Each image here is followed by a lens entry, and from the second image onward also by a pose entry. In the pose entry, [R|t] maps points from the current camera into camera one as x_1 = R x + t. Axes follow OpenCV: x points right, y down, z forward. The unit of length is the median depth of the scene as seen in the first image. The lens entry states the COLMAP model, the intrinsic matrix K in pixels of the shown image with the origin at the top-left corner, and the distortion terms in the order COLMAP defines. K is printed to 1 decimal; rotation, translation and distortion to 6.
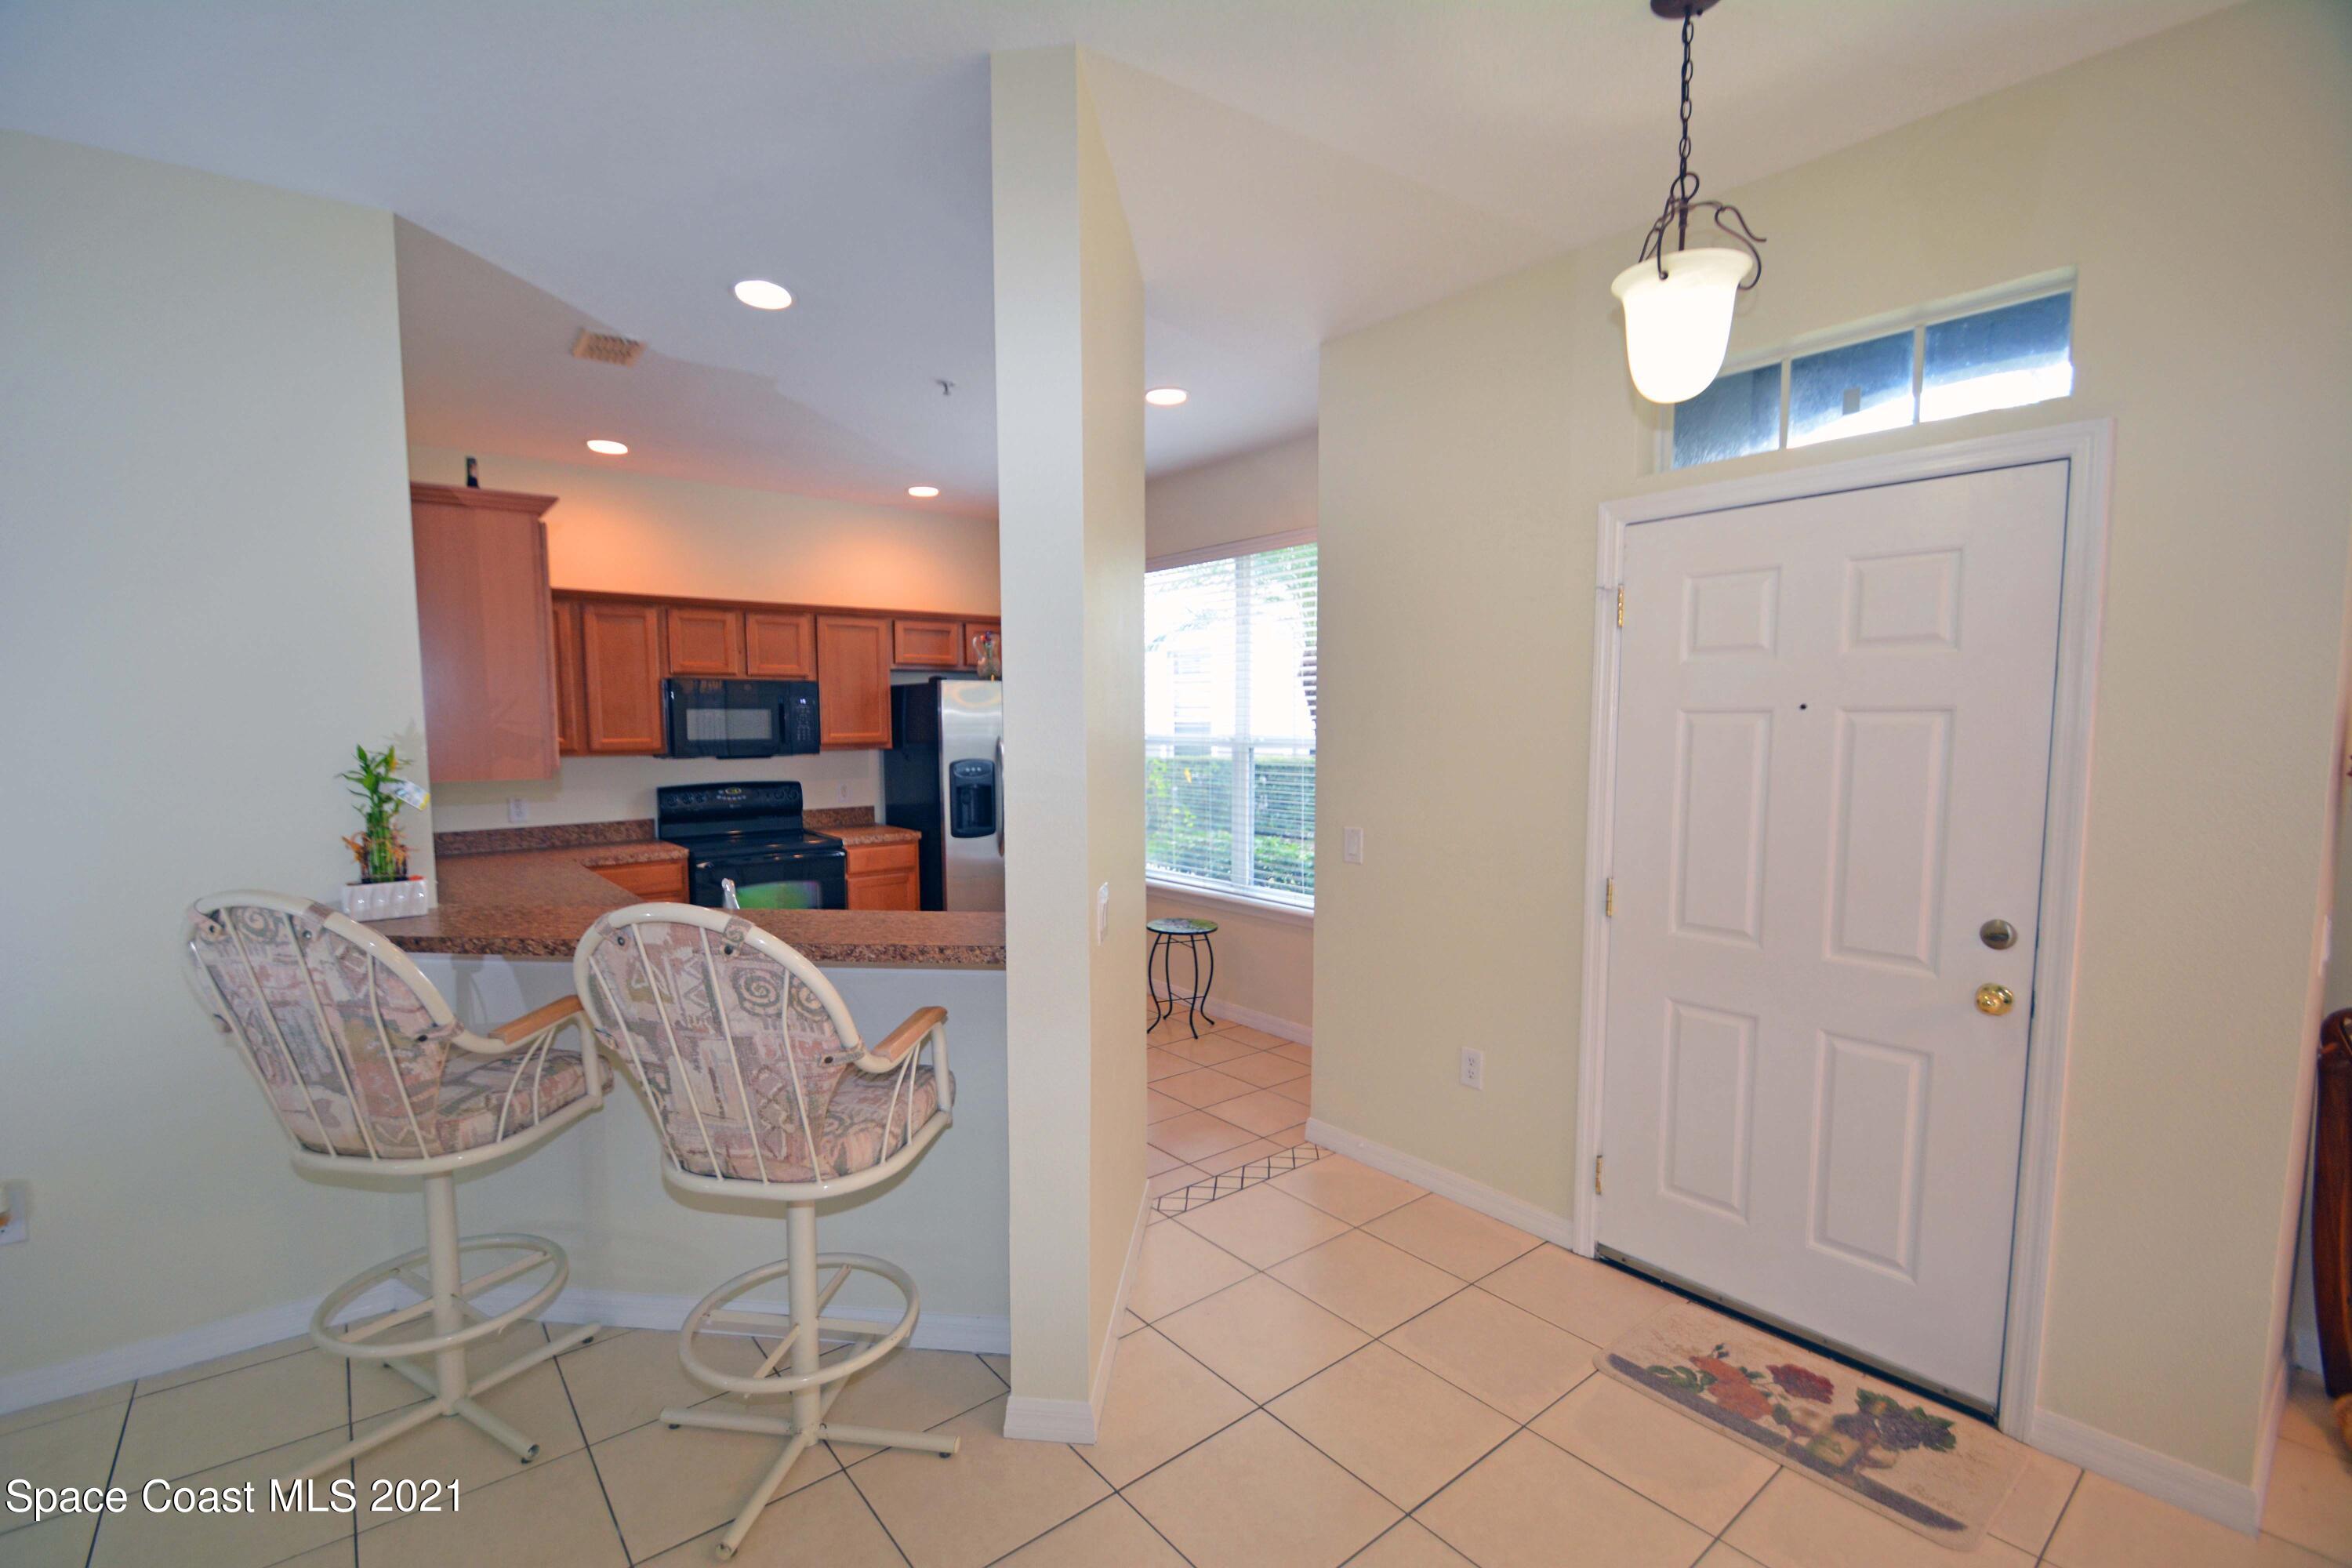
lens RADIAL K [[1038.8, 0, 1168.7], [0, 1038.8, 793.4], [0, 0, 1]] dist [-0.007460, -0.002790]
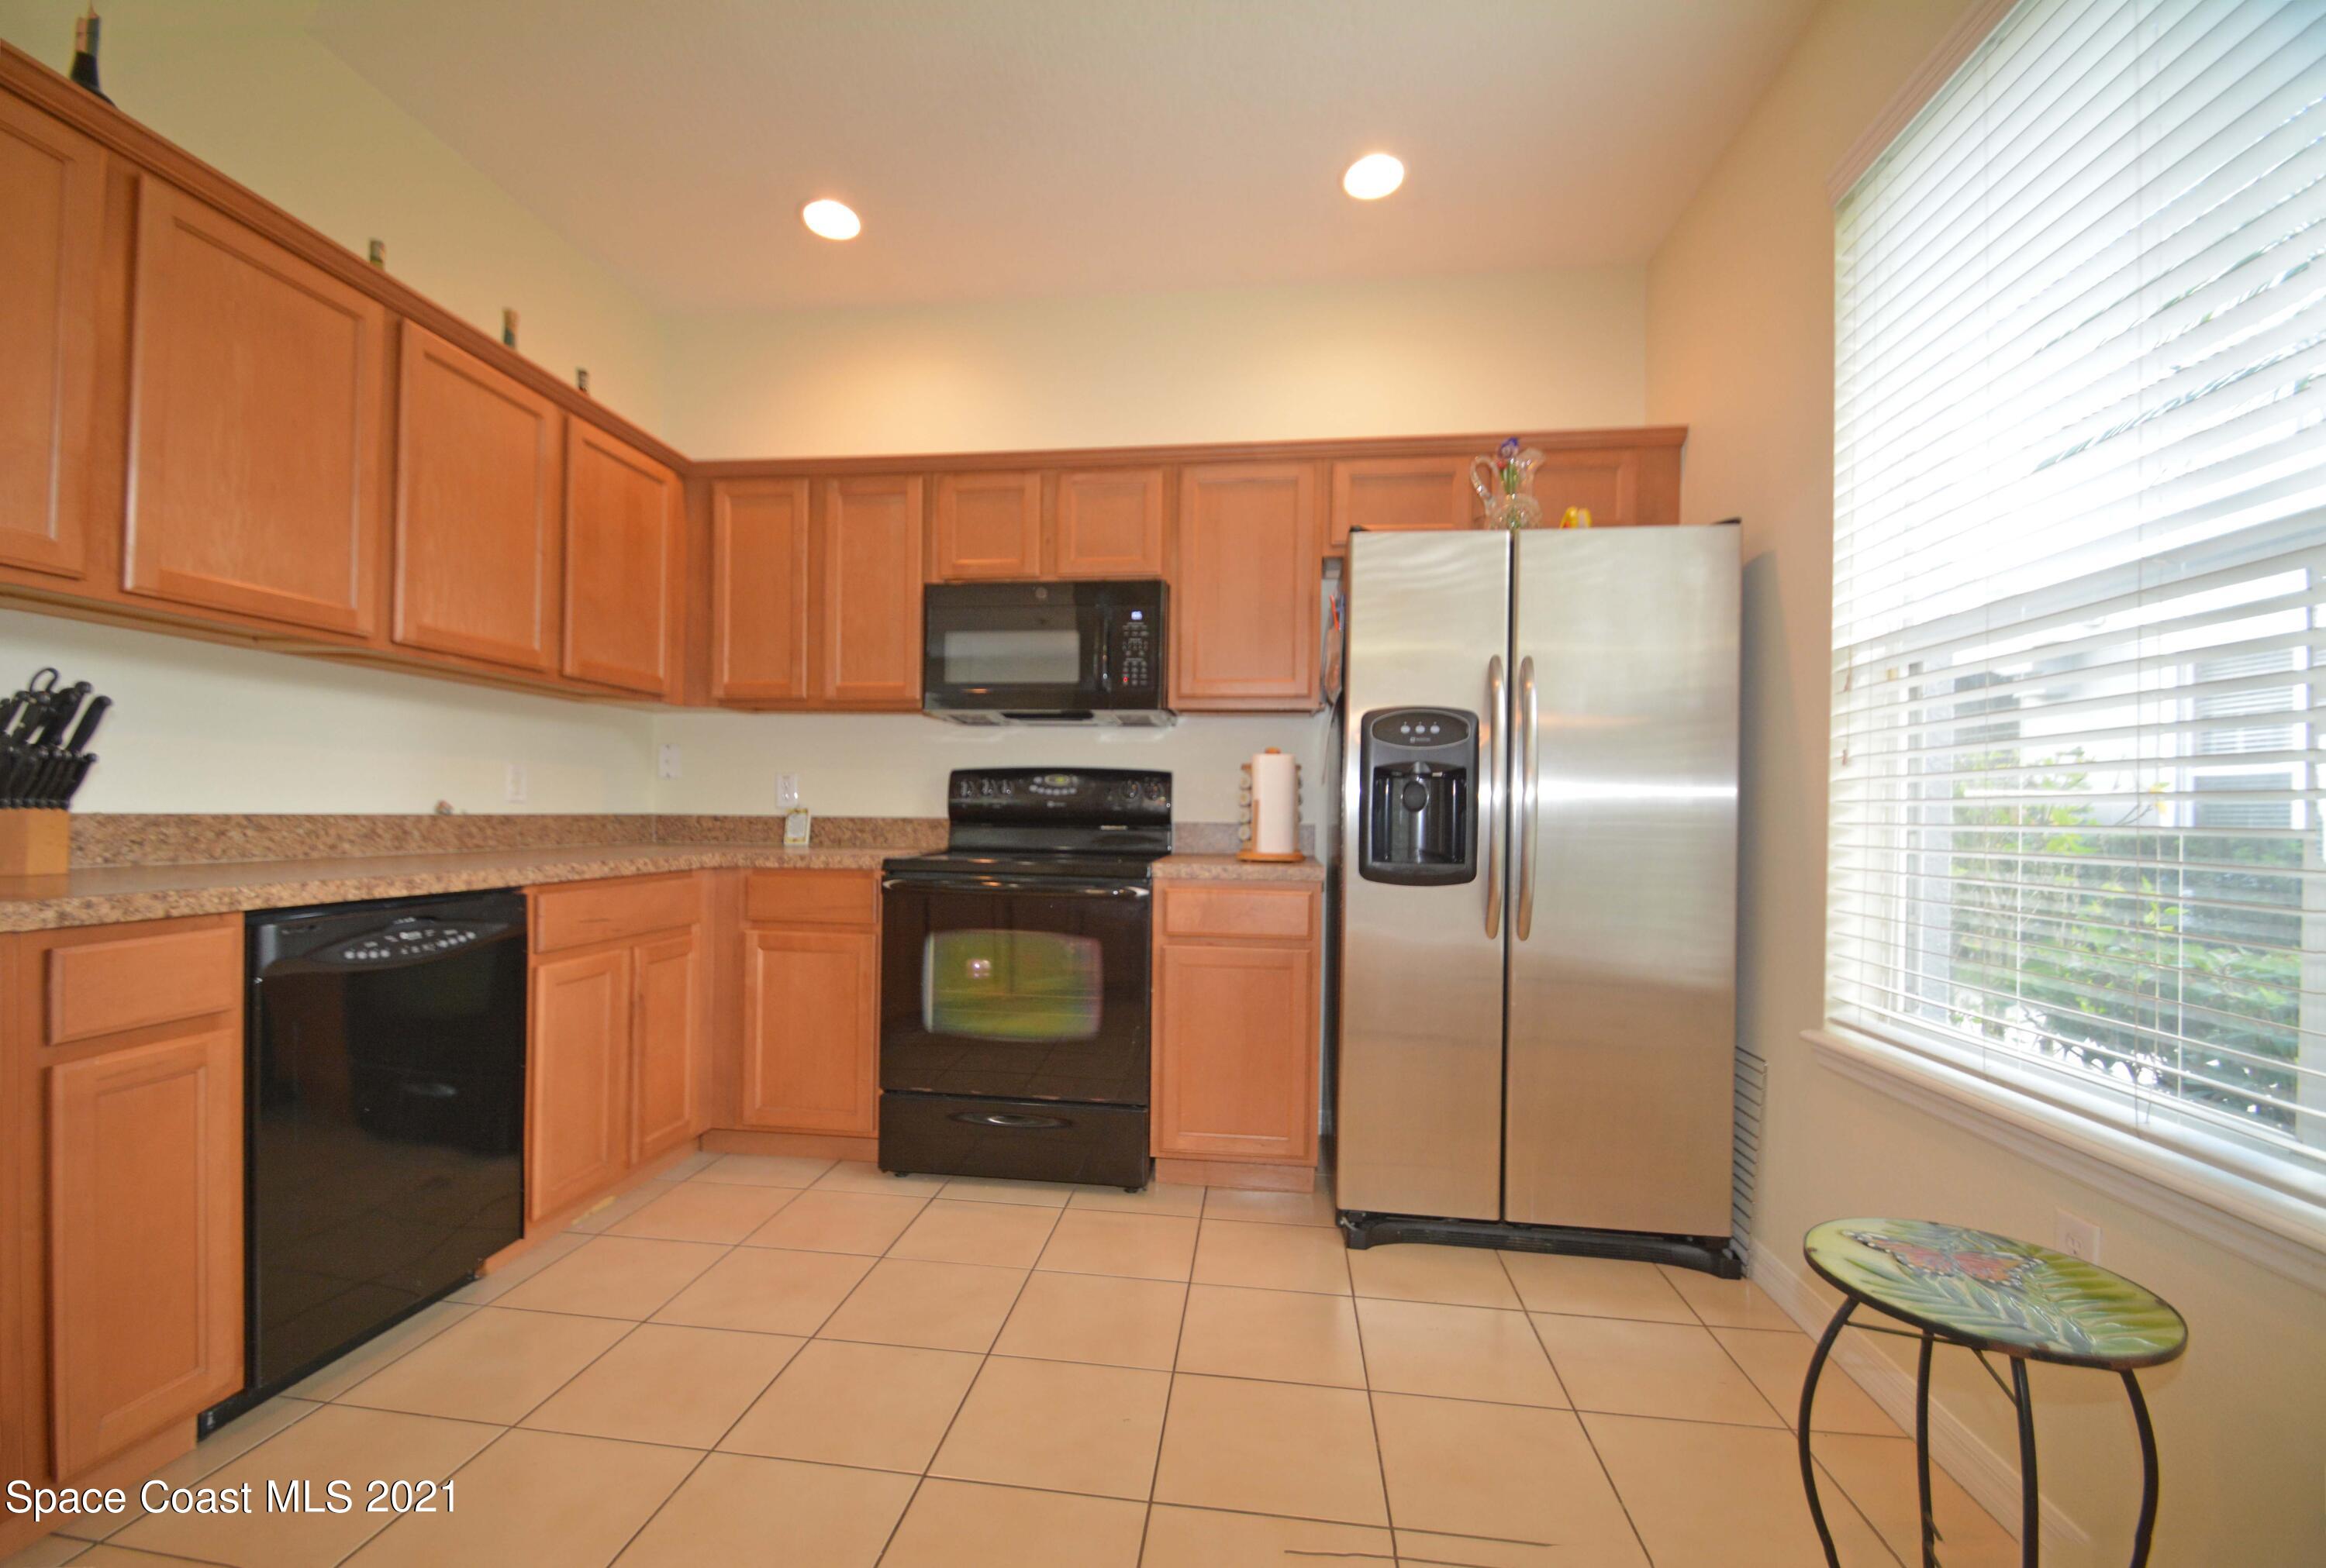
lens RADIAL K [[1003.7, 0, 1149.8], [0, 1003.7, 799.8], [0, 0, 1]] dist [-0.000583, -0.000172]
pose [[0.677982, 0.003939, -0.735068, 0.049088], [-0.071172, 0.995639, -0.060309, 0.042137], [0.731625, 0.093204, 0.675306, 0.667573]]
